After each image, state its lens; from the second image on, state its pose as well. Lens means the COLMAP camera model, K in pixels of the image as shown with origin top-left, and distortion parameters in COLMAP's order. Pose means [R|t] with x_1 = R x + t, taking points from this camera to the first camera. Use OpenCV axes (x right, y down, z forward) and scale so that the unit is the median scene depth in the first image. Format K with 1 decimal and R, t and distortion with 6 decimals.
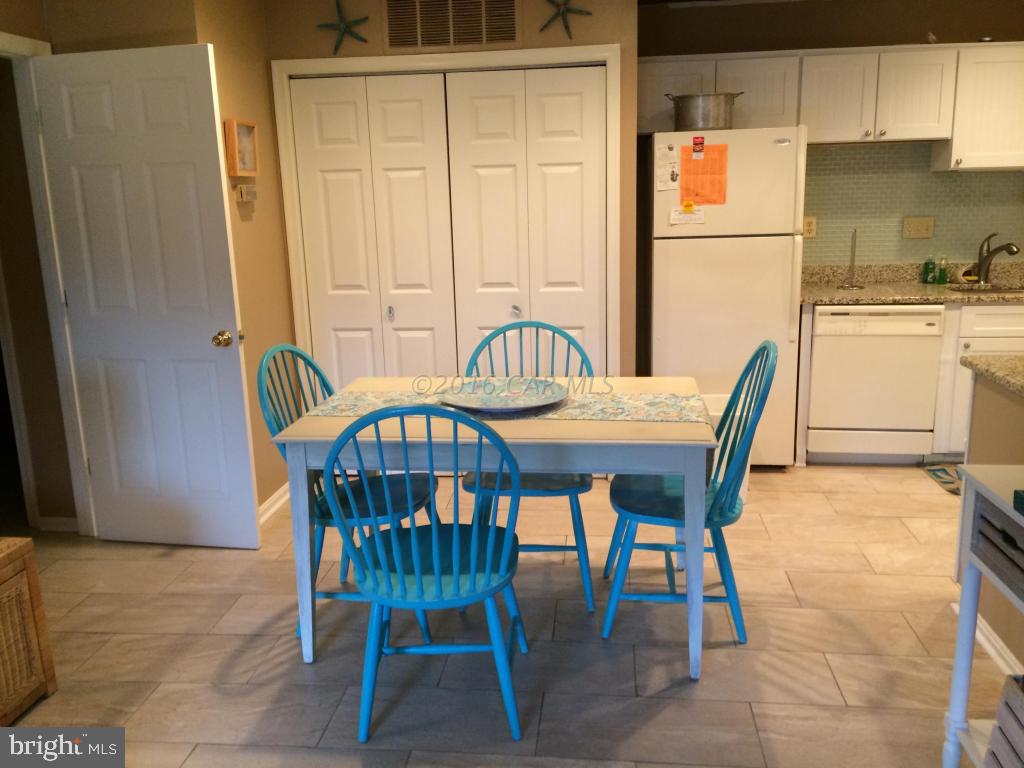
lens RADIAL K [[865.1, 0, 512.0], [0, 865.1, 384.0], [0, 0, 1]] dist [0.082653, -0.130275]
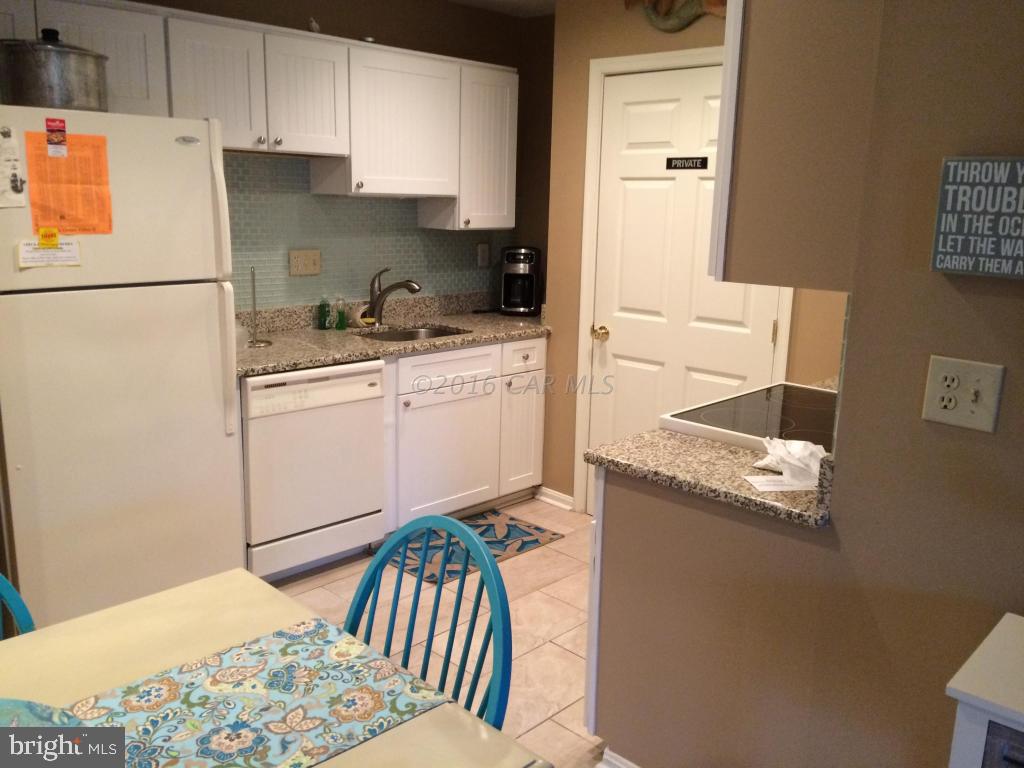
lens RADIAL K [[867.1, 0, 512.0], [0, 867.1, 384.0], [0, 0, 1]] dist [0.071562, -0.130159]
pose [[0.610905, -0.127405, 0.781385, -0.075819], [0.133740, 0.989390, 0.056760, -0.099539], [-0.780326, 0.069827, 0.621462, 0.407385]]
